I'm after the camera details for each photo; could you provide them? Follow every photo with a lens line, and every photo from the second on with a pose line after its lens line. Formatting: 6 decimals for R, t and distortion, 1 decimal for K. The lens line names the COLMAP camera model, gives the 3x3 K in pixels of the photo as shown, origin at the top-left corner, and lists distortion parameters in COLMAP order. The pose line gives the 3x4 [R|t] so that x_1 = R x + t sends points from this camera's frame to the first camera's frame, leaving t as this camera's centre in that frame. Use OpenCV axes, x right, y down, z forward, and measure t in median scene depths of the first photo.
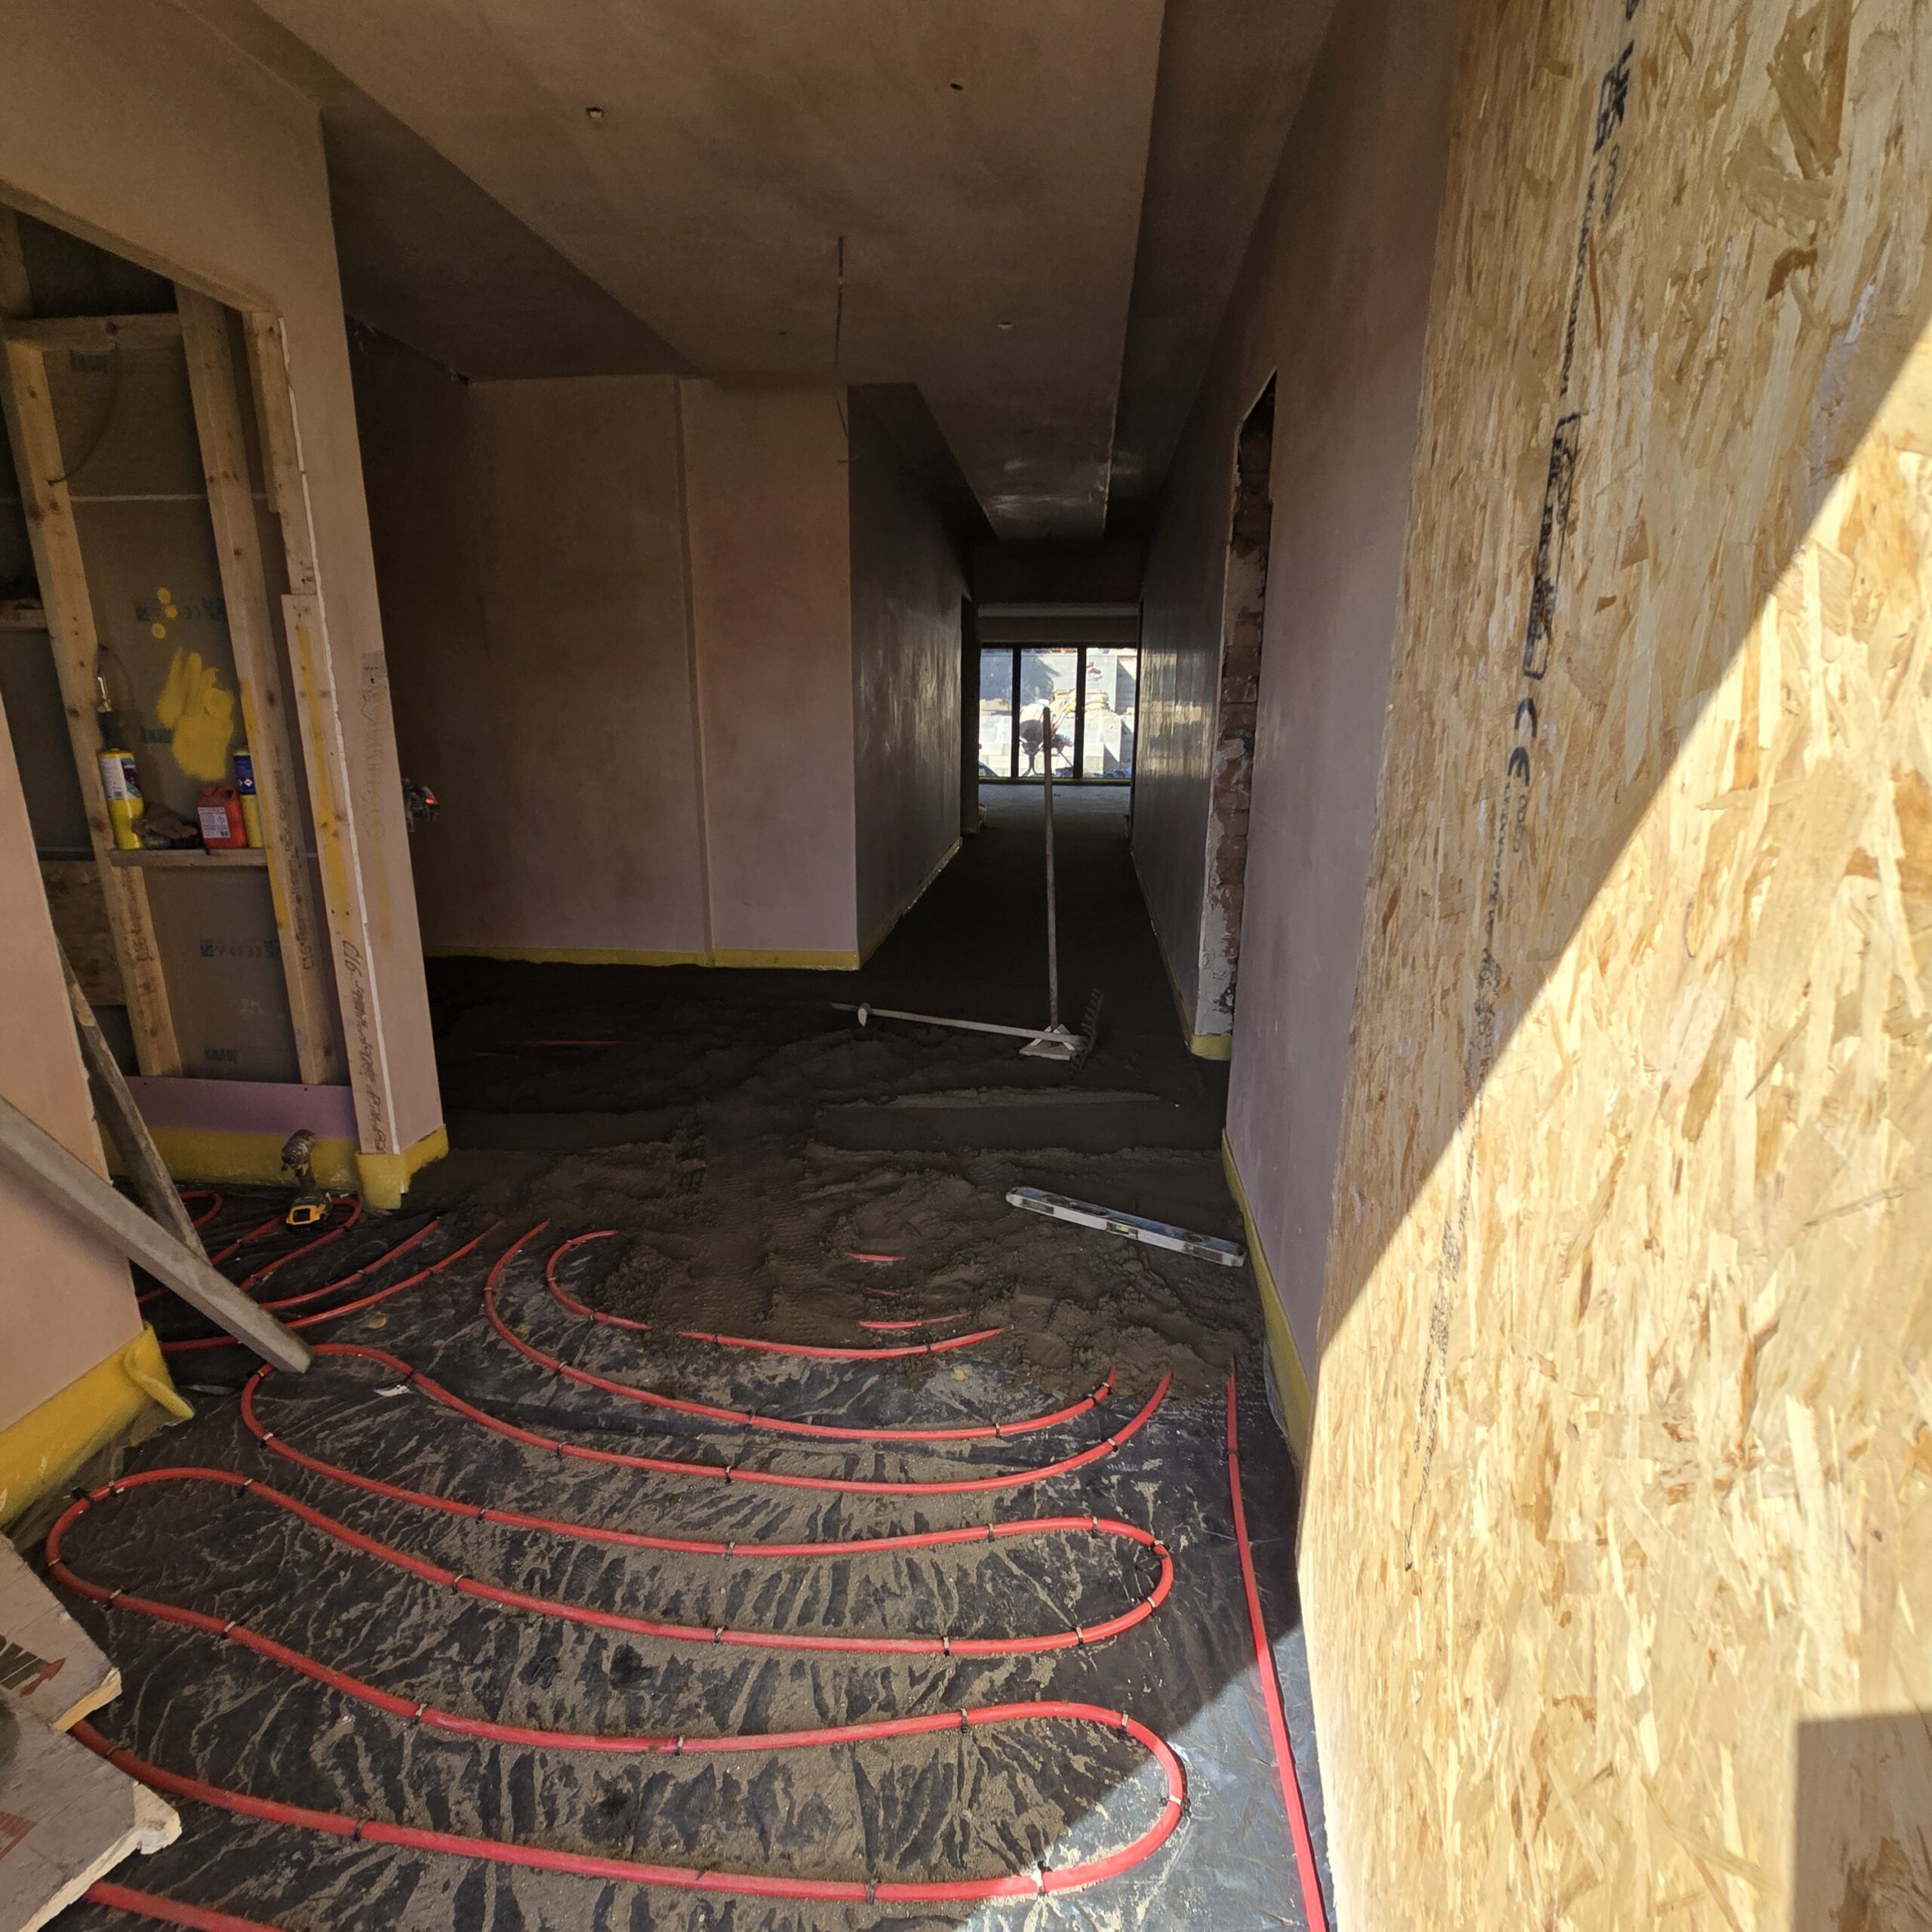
lens RADIAL K [[1070.4, 0, 962.2], [0, 1070.4, 958.5], [0, 0, 1]] dist [-0.000737, 0.000330]
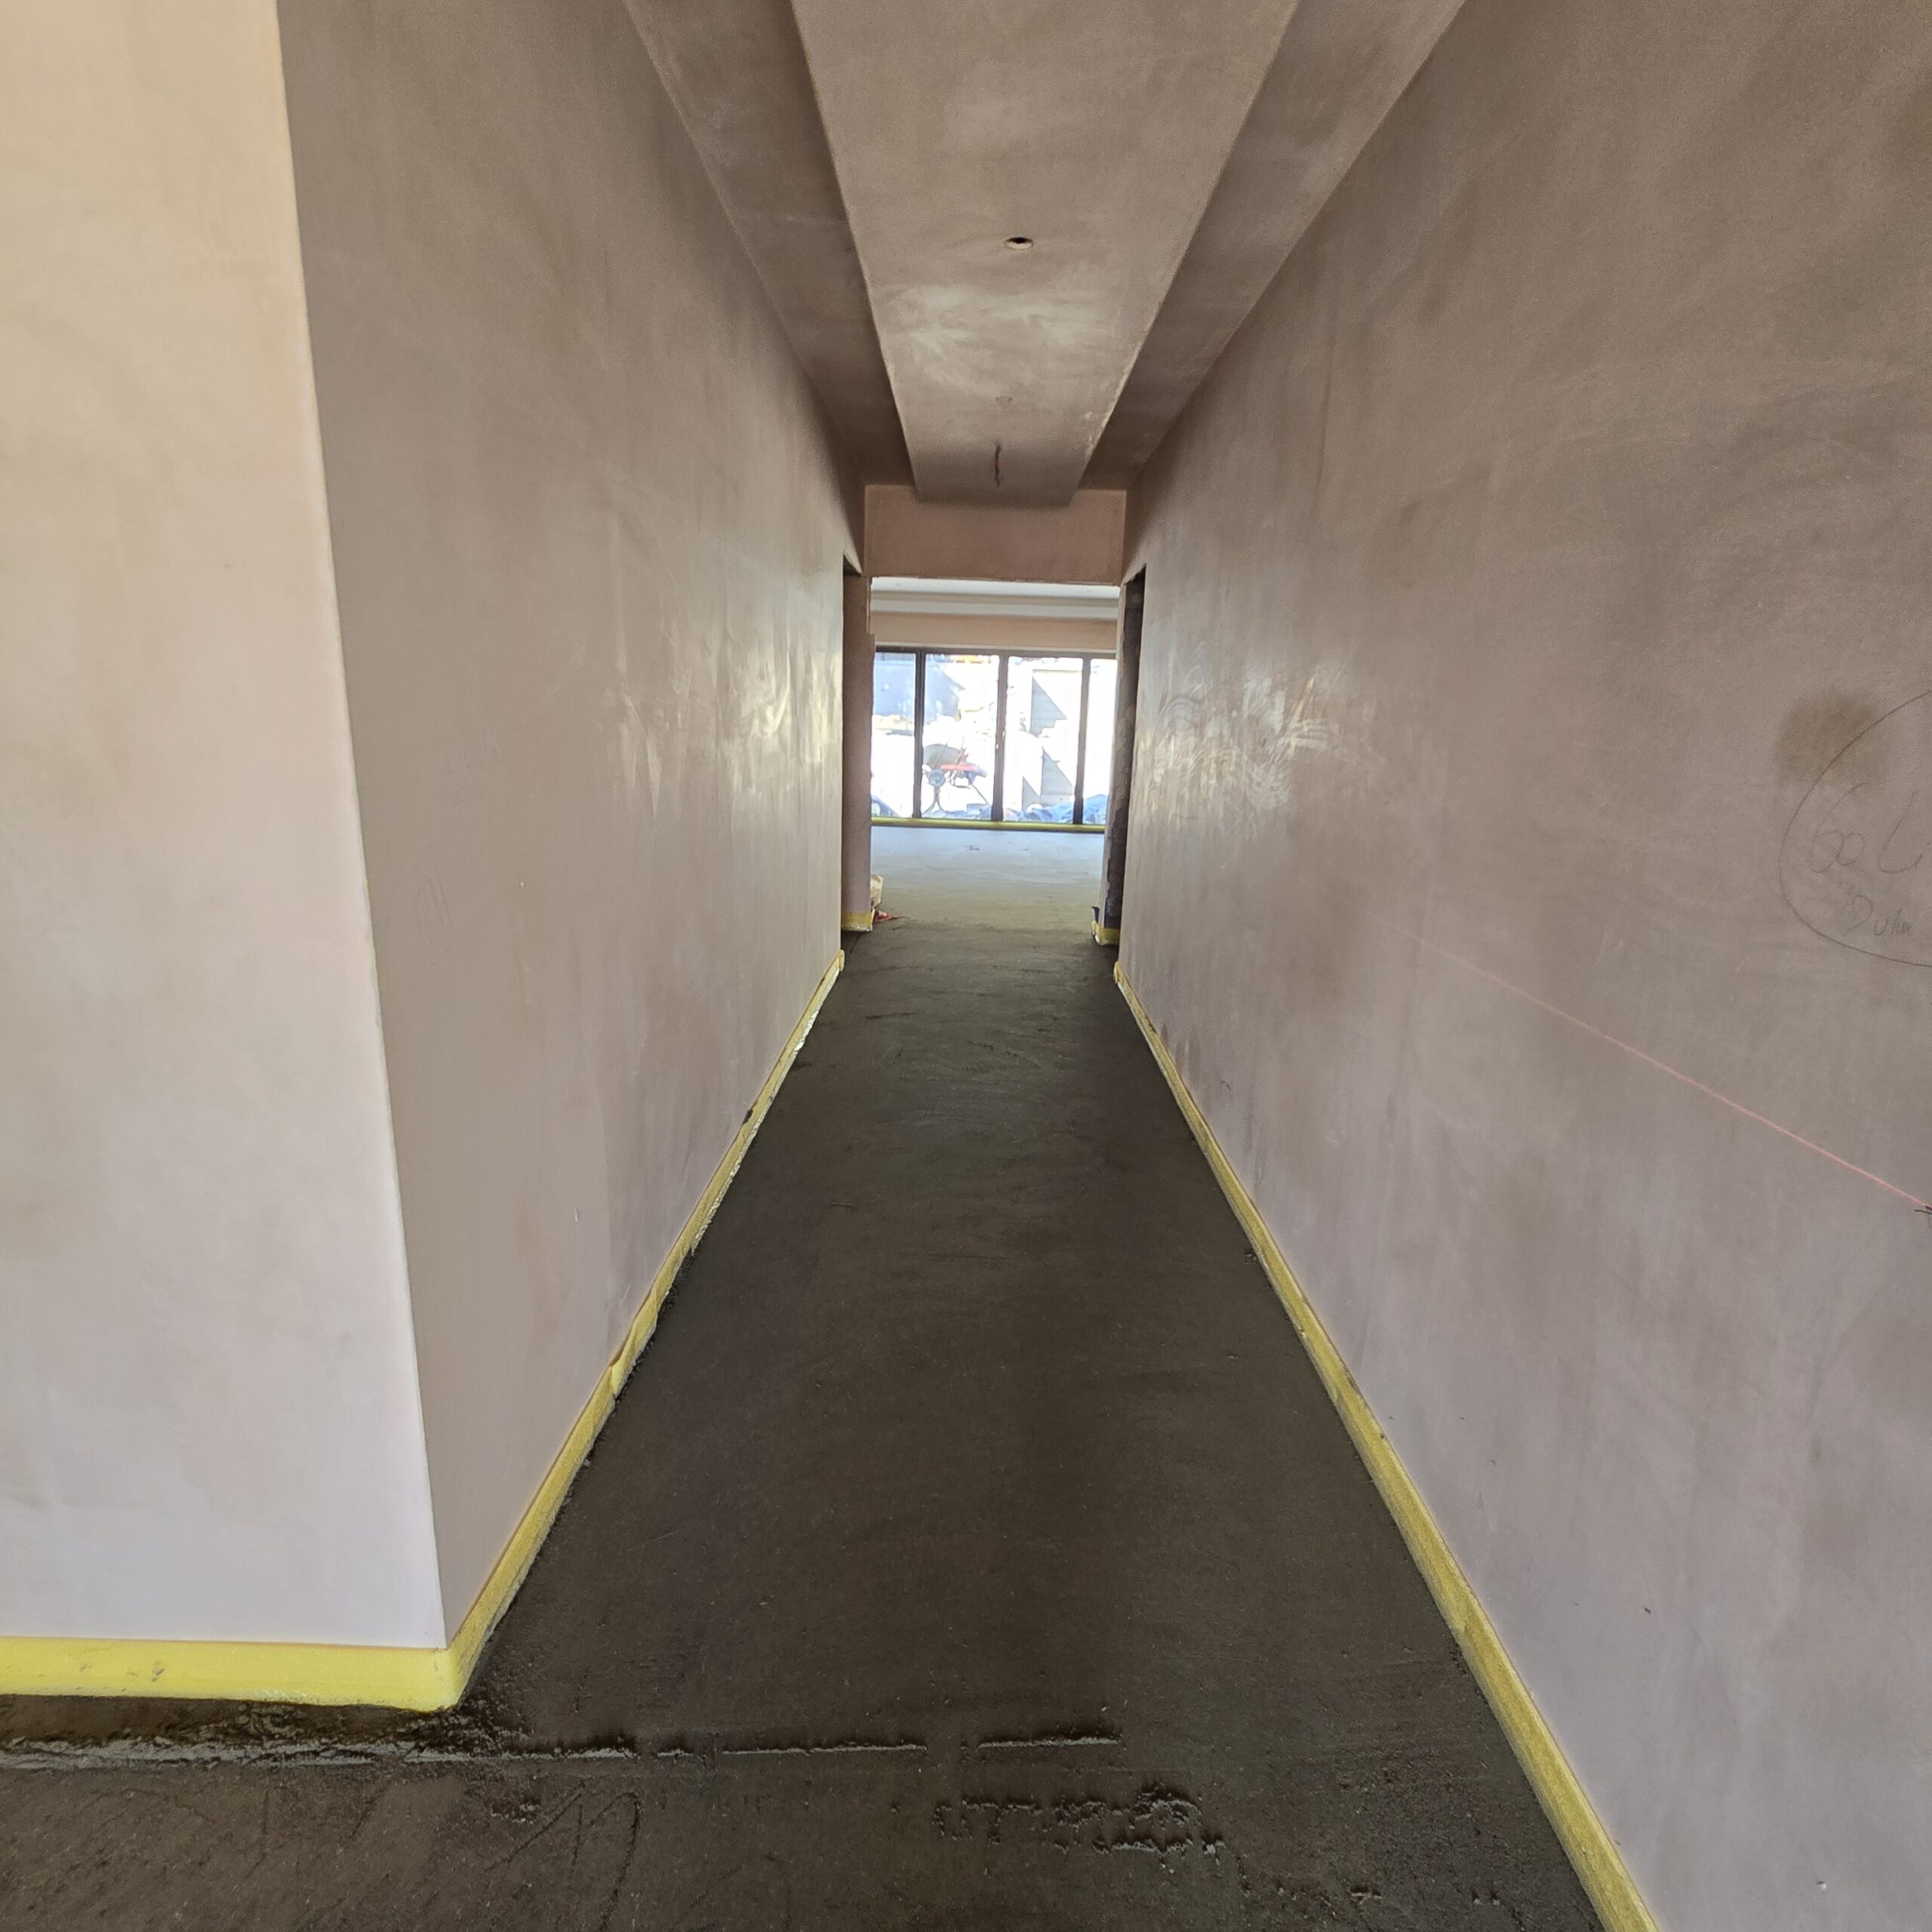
lens RADIAL K [[1070.4, 0, 962.2], [0, 1070.4, 958.5], [0, 0, 1]] dist [-0.000737, 0.000330]
pose [[0.994967, 0.006485, 0.099988, 0.003665], [-0.005503, 0.999934, -0.010095, -0.057713], [-0.100047, 0.009494, 0.994937, 0.212962]]
